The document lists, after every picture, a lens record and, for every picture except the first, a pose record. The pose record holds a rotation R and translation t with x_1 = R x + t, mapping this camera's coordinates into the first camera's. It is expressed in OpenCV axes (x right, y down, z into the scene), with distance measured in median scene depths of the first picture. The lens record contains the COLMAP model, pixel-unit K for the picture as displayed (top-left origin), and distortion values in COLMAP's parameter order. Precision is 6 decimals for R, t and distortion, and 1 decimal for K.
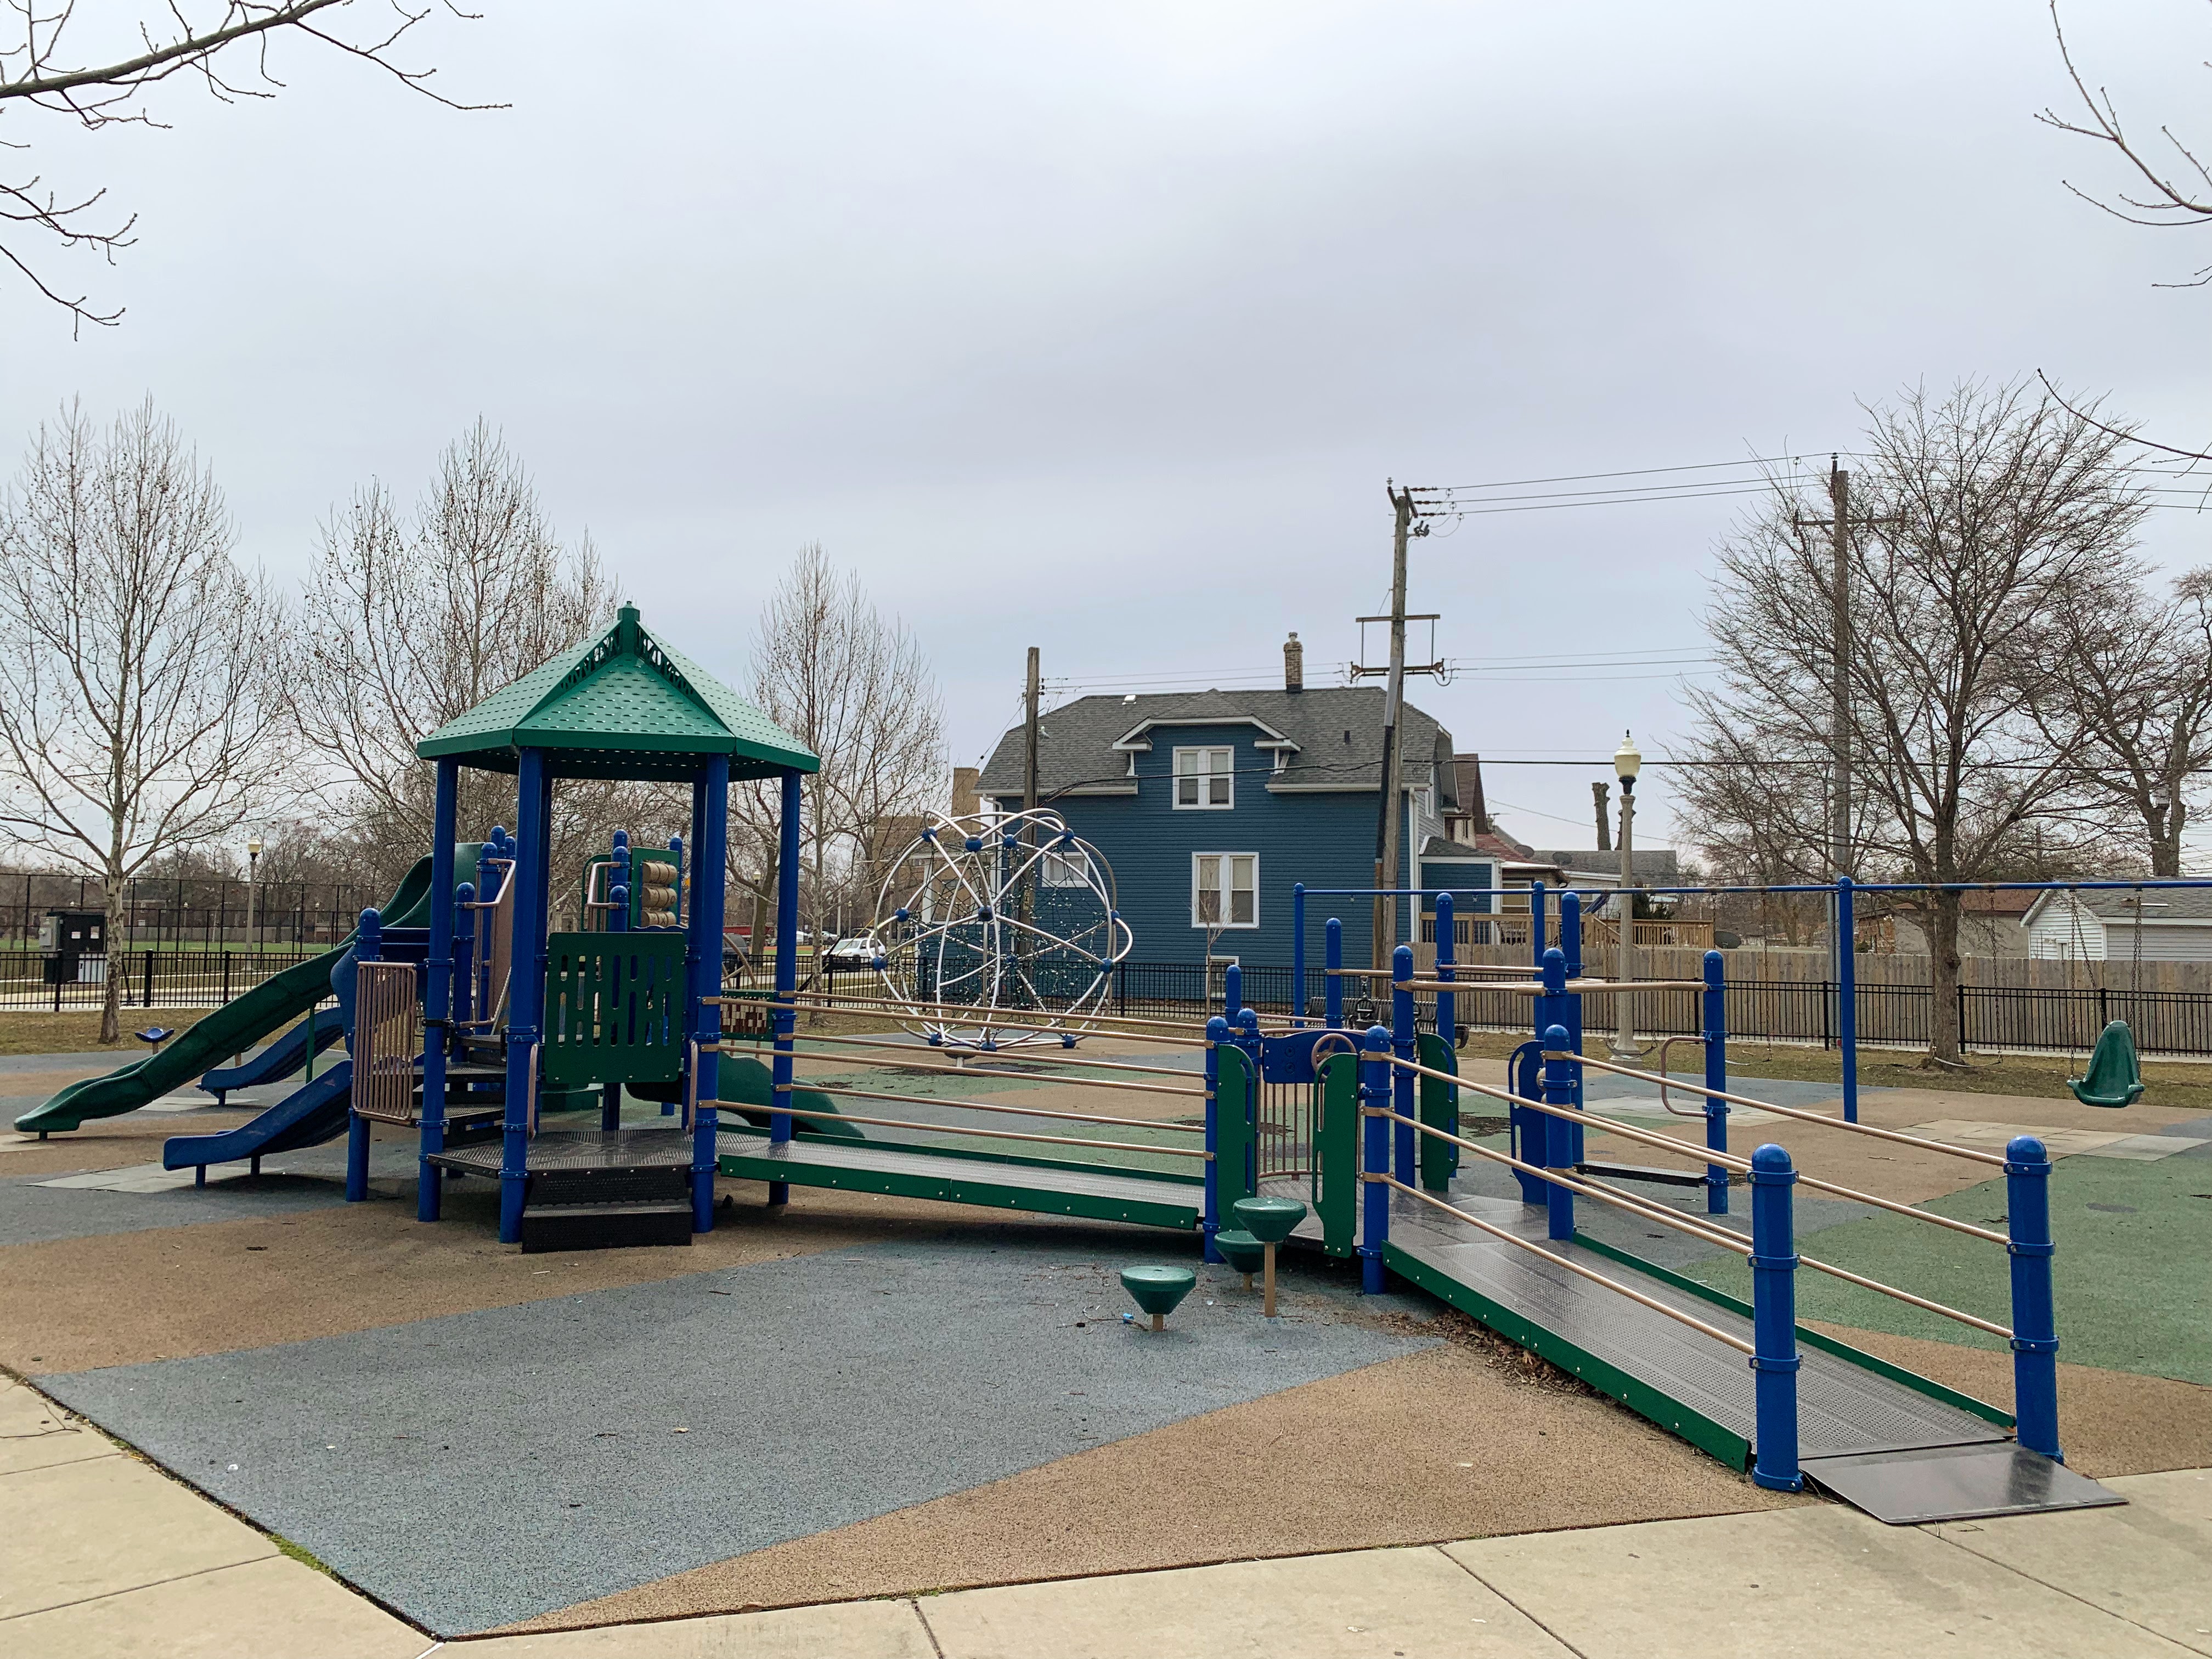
lens RADIAL K [[1724.3, 0, 1106.0], [0, 1724.3, 829.5], [0, 0, 1]] dist [0.108507, -0.190674]
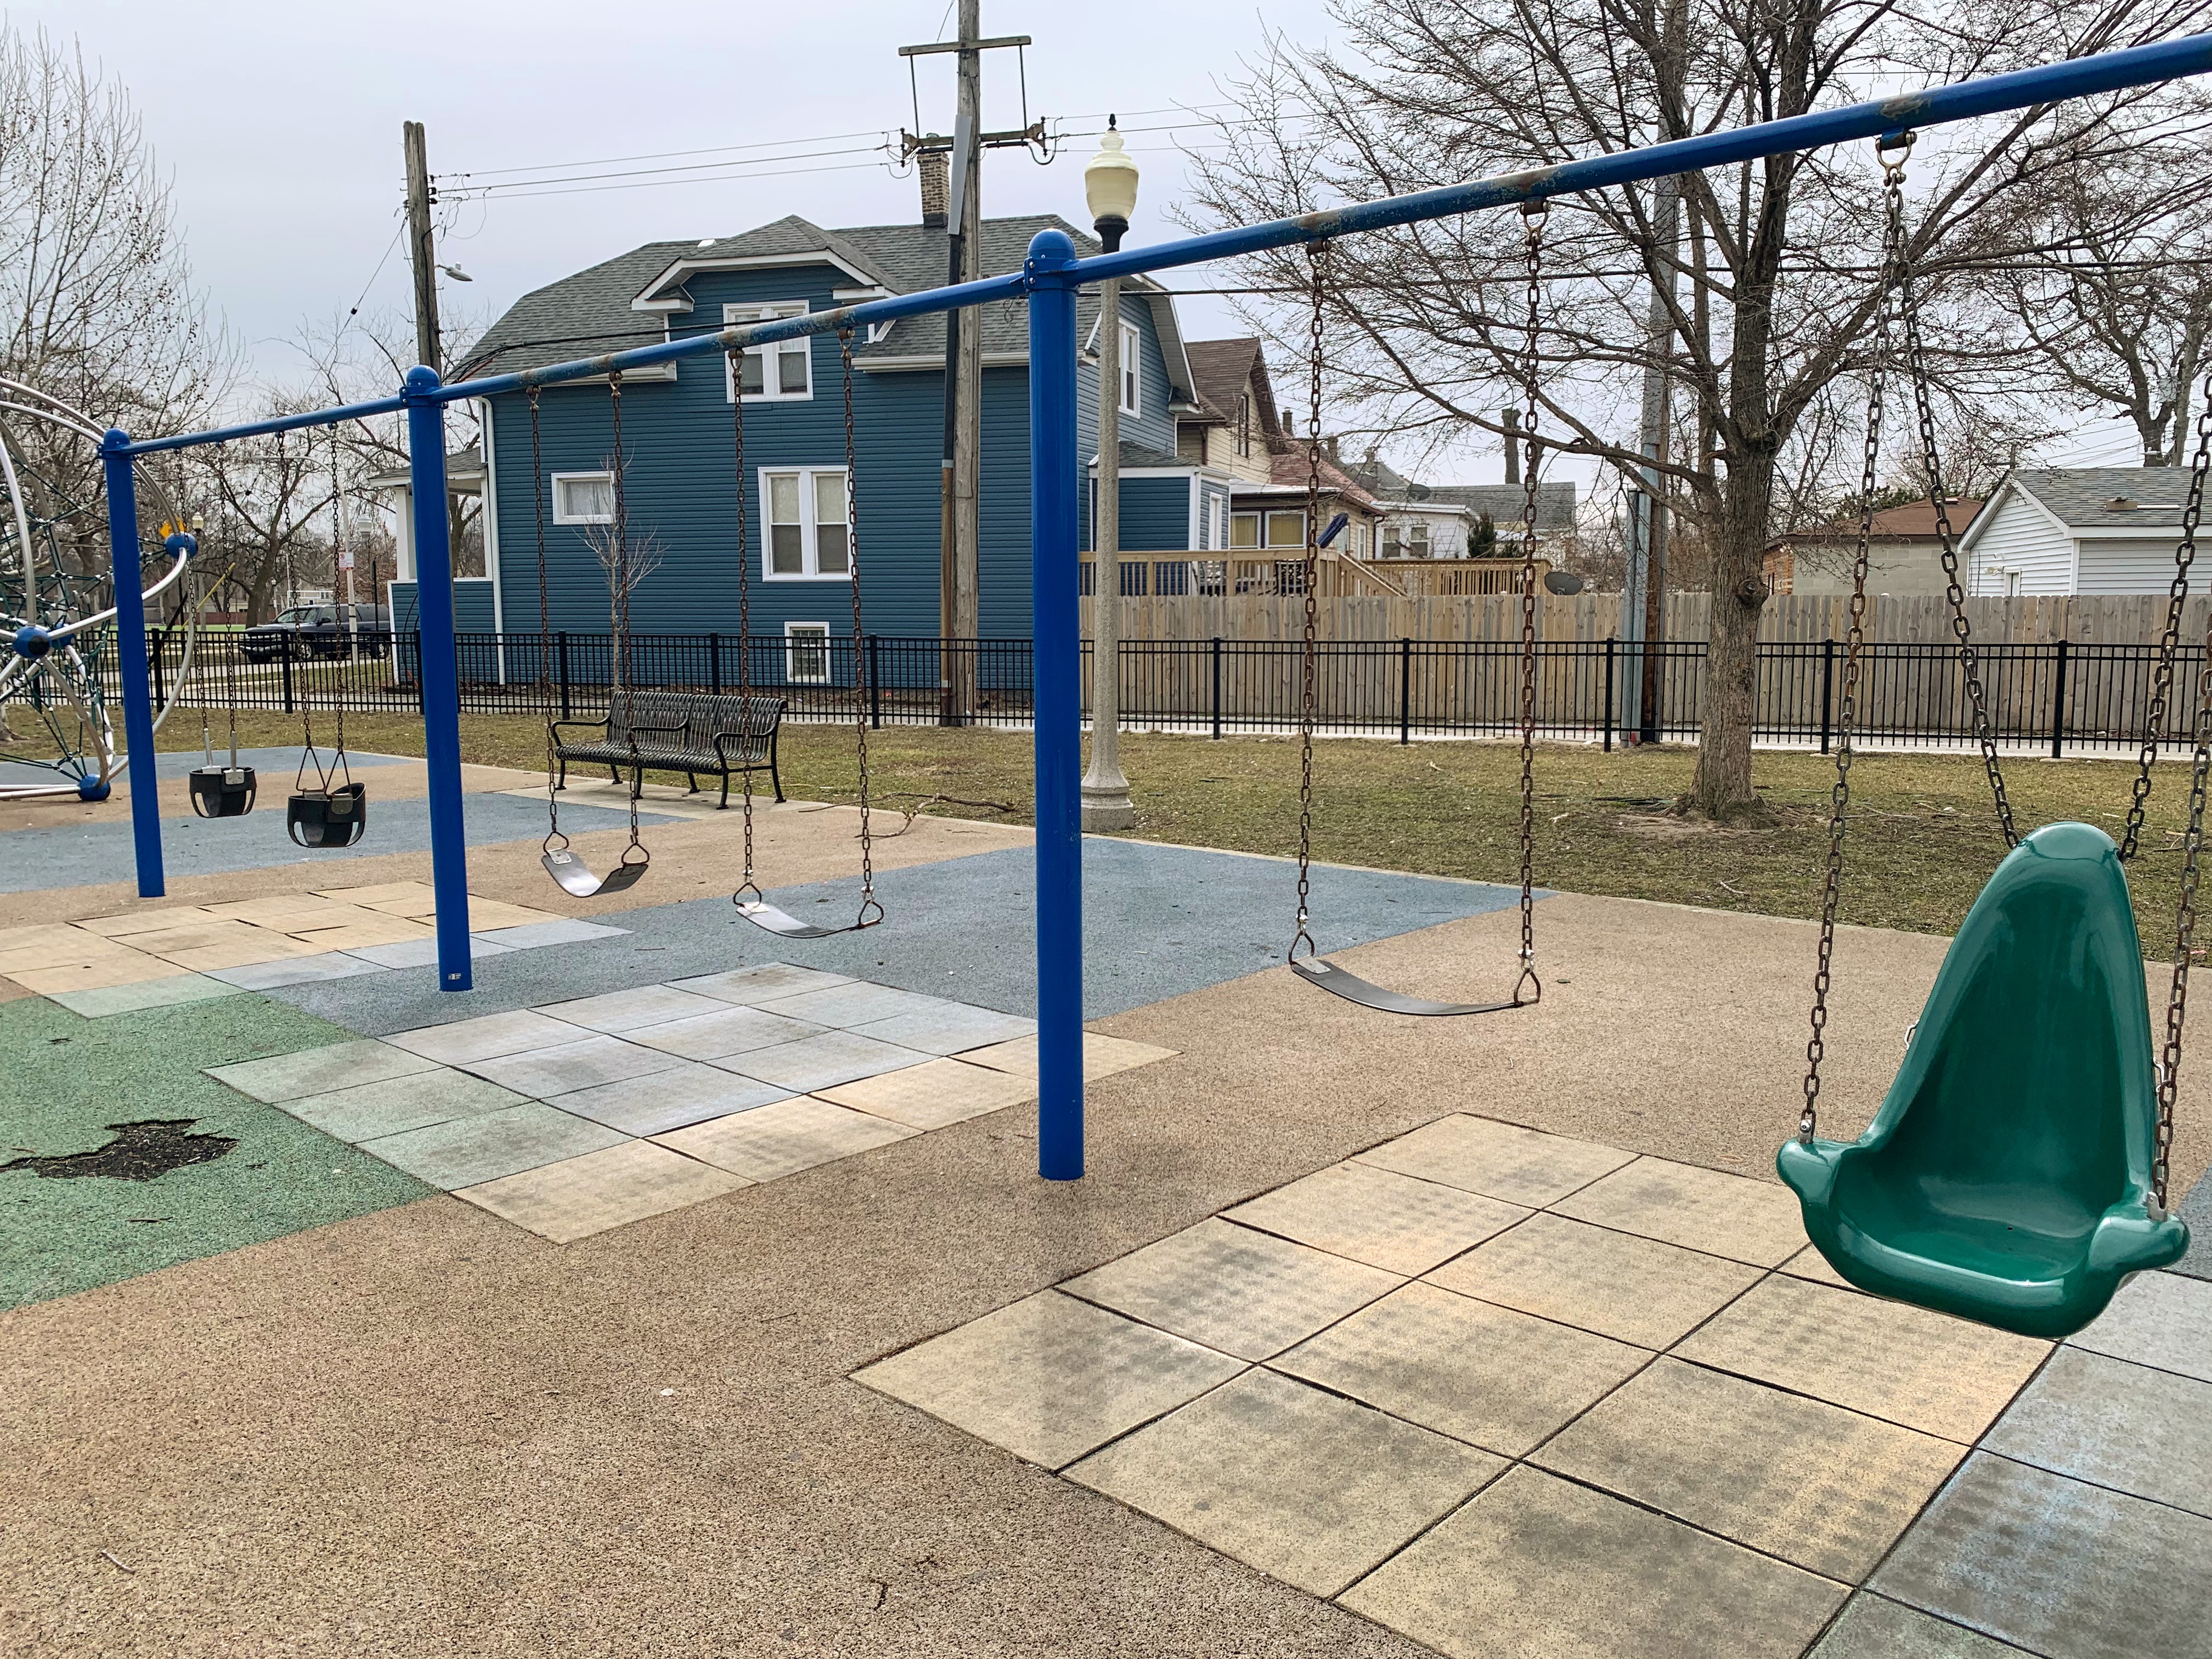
lens RADIAL K [[1724.3, 0, 1106.0], [0, 1724.3, 829.5], [0, 0, 1]] dist [0.108507, -0.190674]
pose [[0.999775, -0.019722, 0.007794, 0.179318], [0.017912, 0.982109, 0.187461, 0.027436], [-0.011352, -0.187279, 0.982241, 0.306291]]
